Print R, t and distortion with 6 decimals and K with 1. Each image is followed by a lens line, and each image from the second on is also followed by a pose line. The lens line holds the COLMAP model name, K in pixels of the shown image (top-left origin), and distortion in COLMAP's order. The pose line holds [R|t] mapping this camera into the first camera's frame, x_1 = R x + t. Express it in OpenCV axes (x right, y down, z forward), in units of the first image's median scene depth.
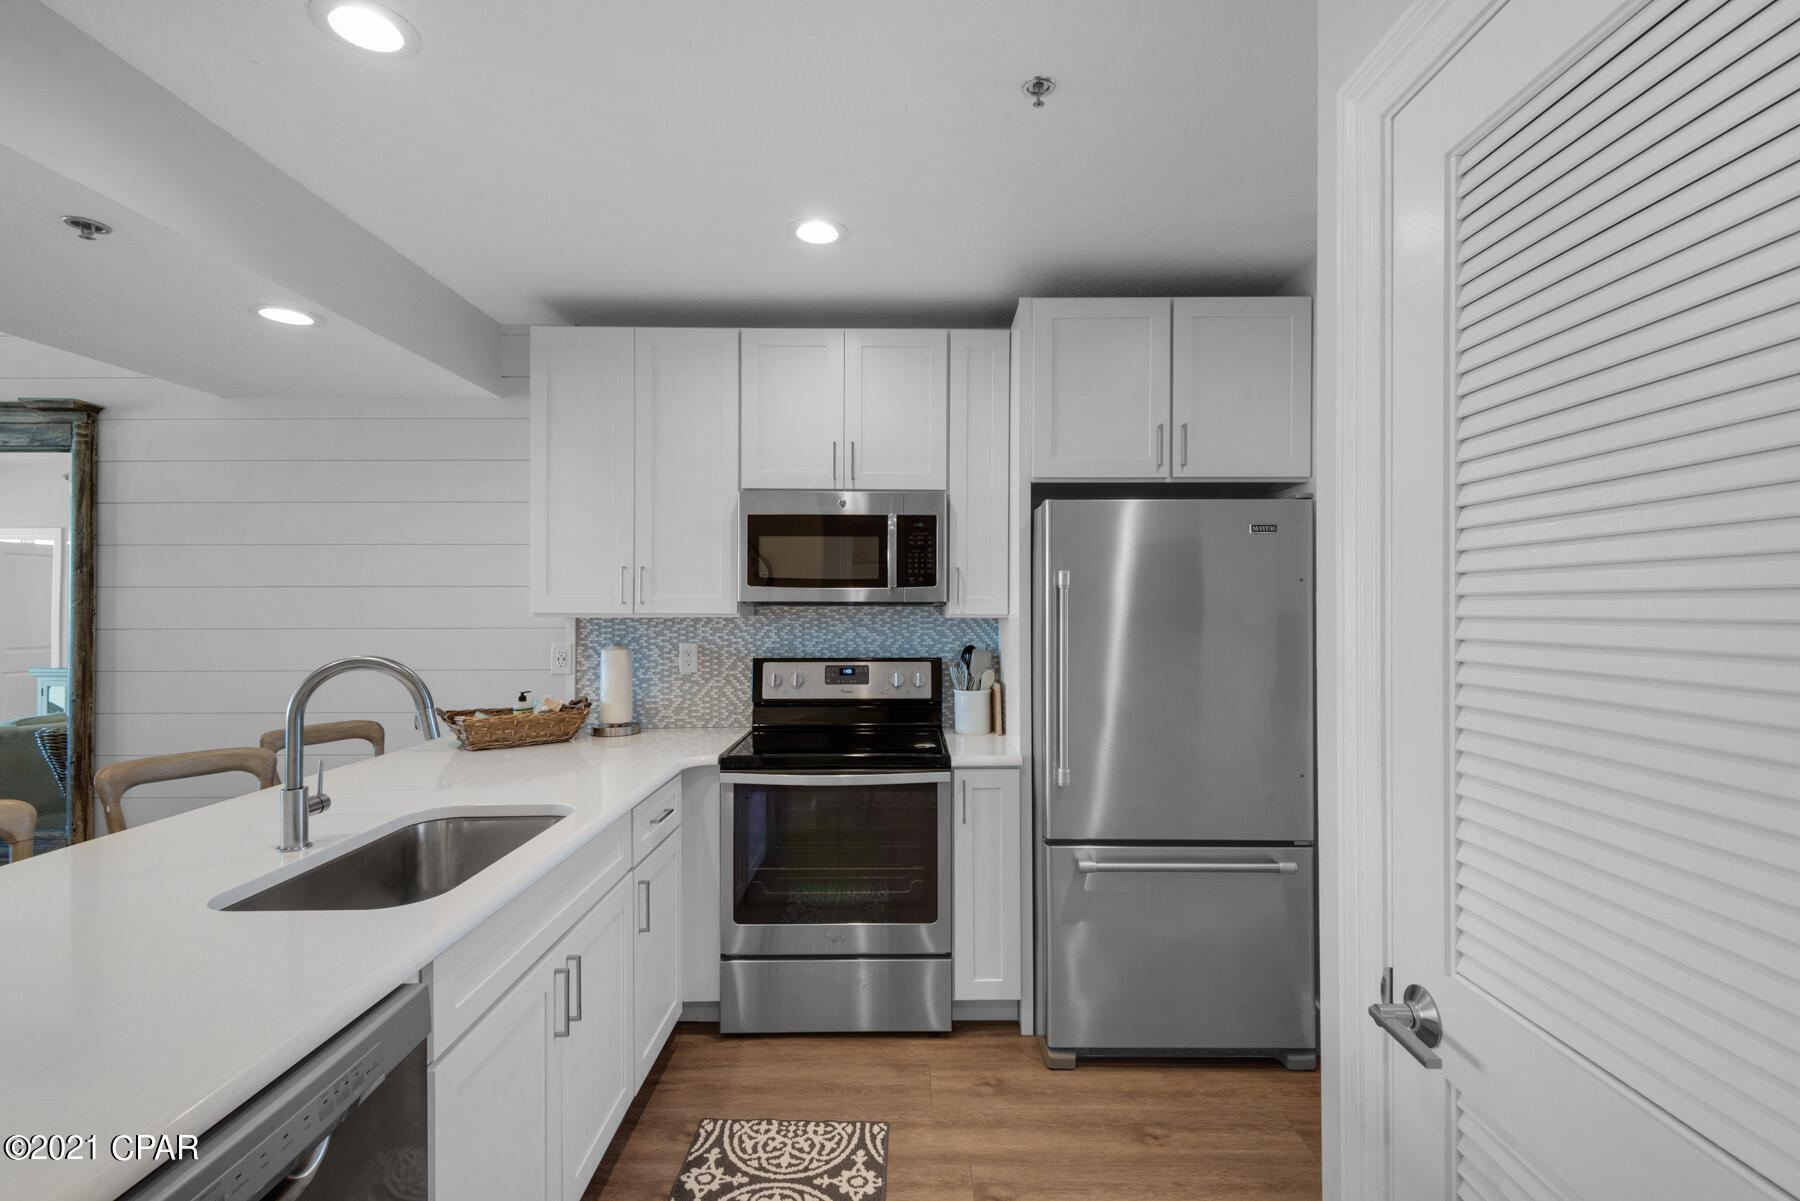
lens RADIAL K [[823.6, 0, 912.2], [0, 823.6, 598.2], [0, 0, 1]] dist [0.021497, -0.009310]
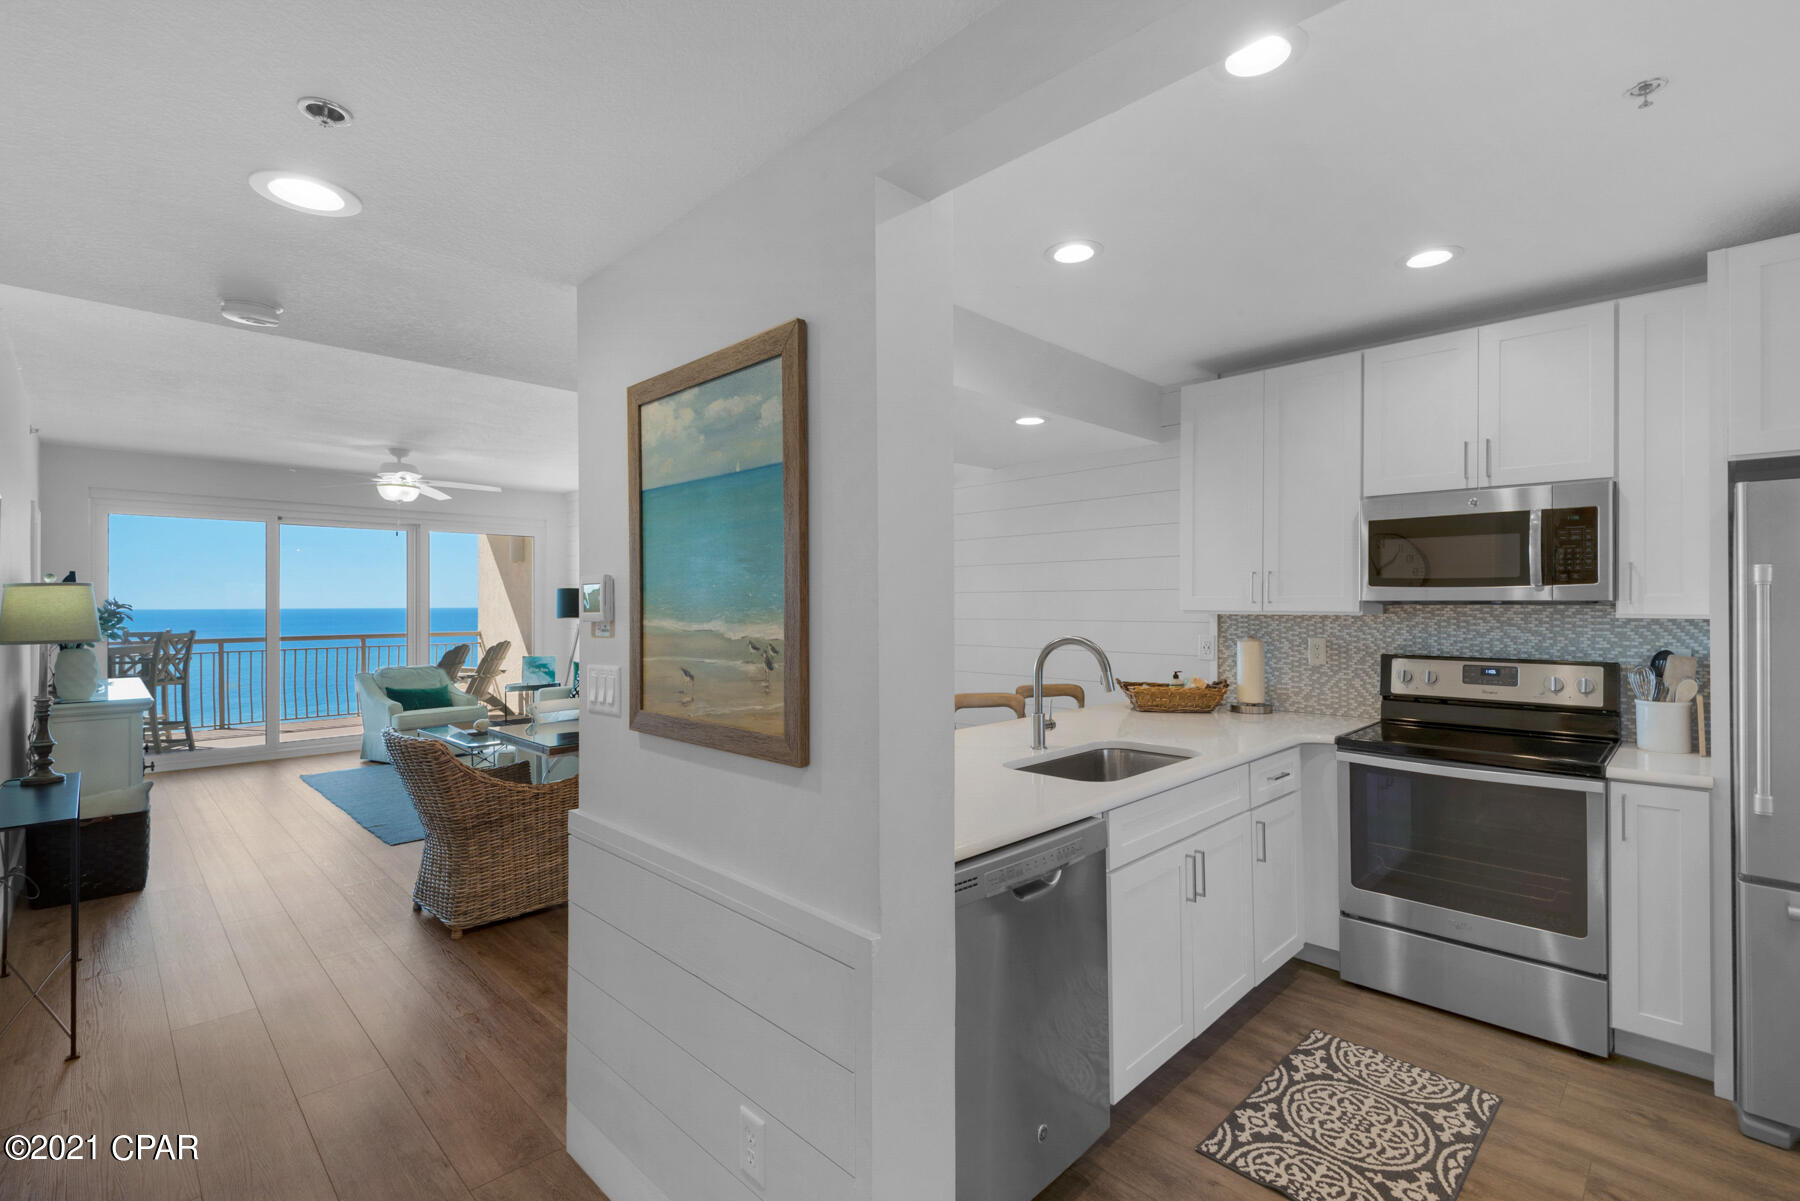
lens RADIAL K [[823.6, 0, 912.6], [0, 823.6, 596.7], [0, 0, 1]] dist [0.021497, -0.009310]
pose [[0.716114, -0.005690, -0.697960, 0.142204], [0.006213, 0.999979, -0.001777, -0.003421], [0.697956, -0.003064, 0.716134, -0.220107]]
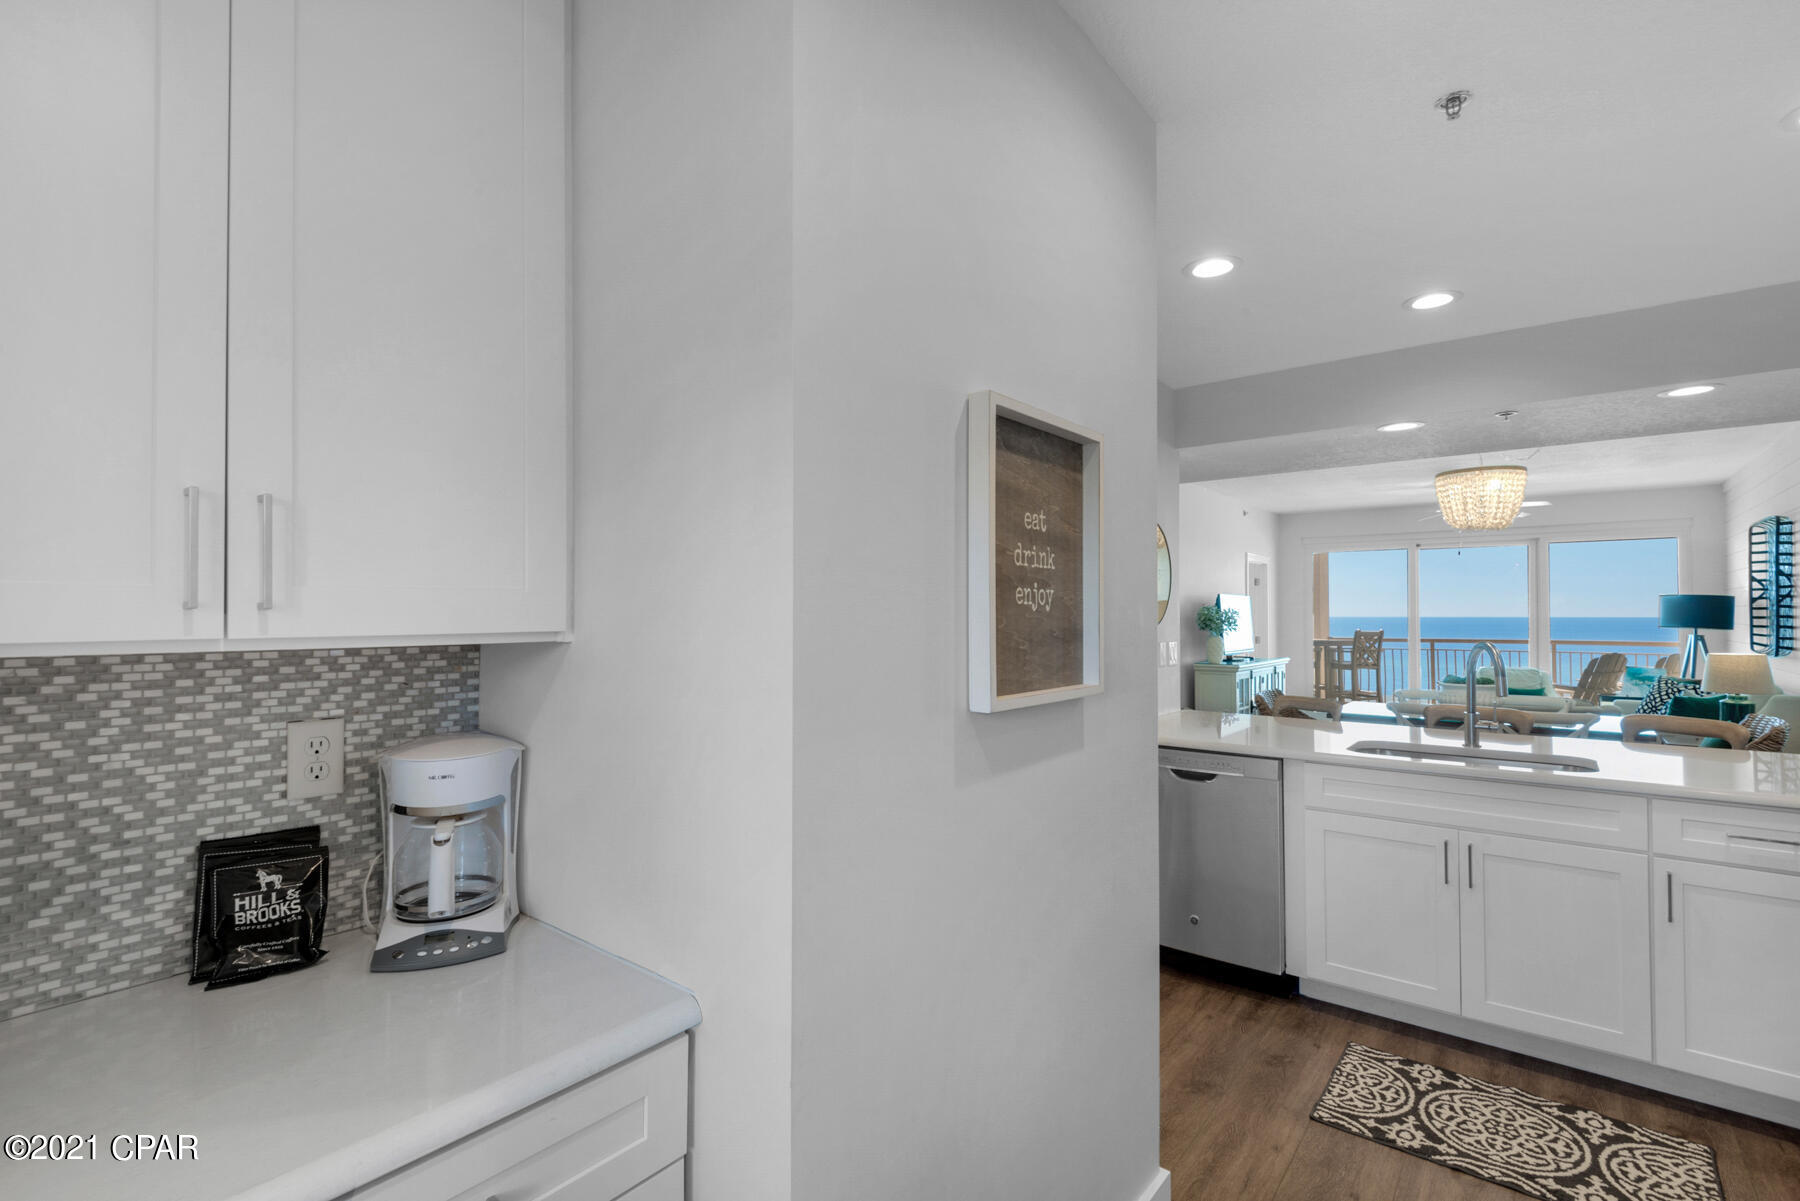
lens RADIAL K [[823.6, 0, 891.6], [0, 823.6, 605.3], [0, 0, 1]] dist [0.021497, -0.009310]
pose [[-0.603374, -0.005828, -0.797437, 0.878913], [0.003114, 0.999948, -0.009665, 0.004528], [0.797453, -0.008315, -0.603324, 0.664882]]
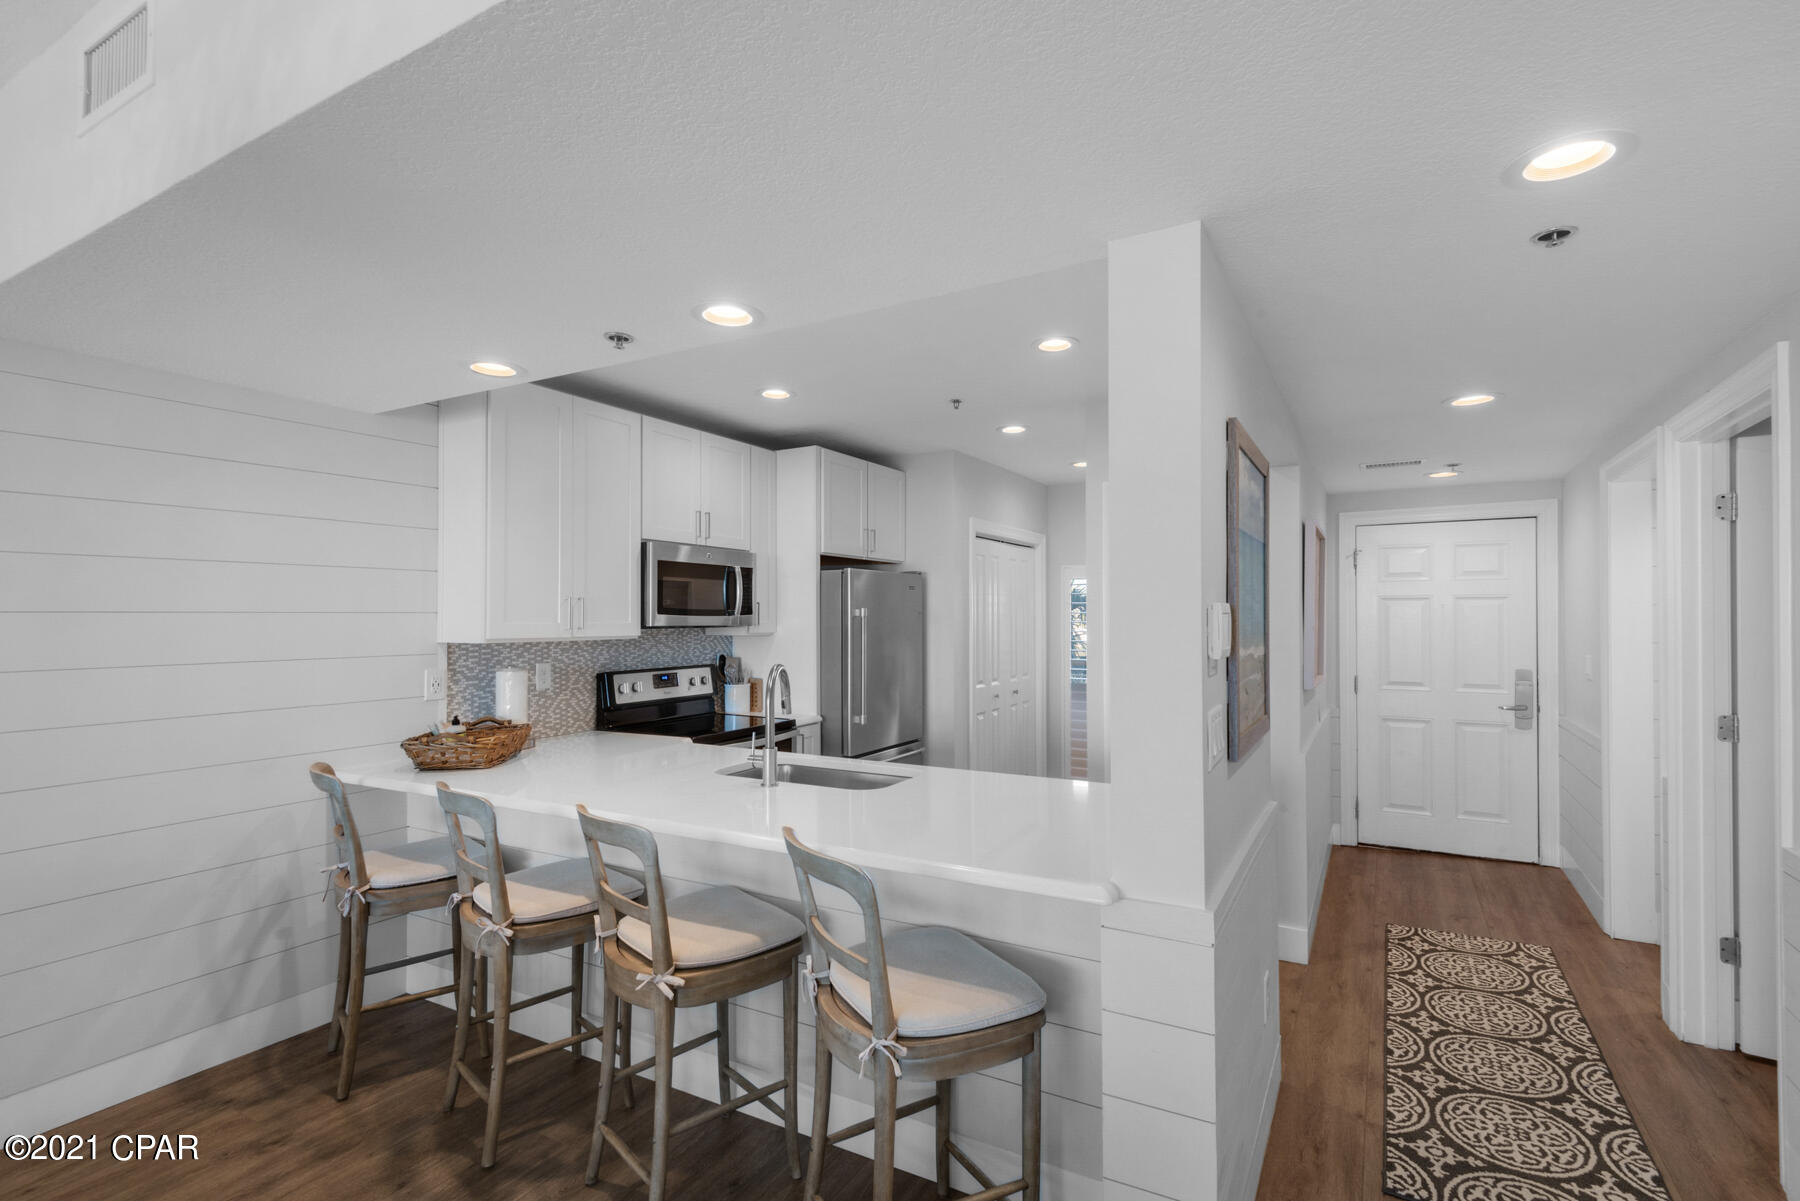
lens RADIAL K [[823.6, 0, 899.8], [0, 823.6, 602.4], [0, 0, 1]] dist [0.021497, -0.009310]
pose [[0.496555, 0.014525, 0.867884, -1.221267], [0.000139, 0.999859, -0.016814, -0.012201], [-0.868005, 0.008470, 0.496483, 0.008445]]
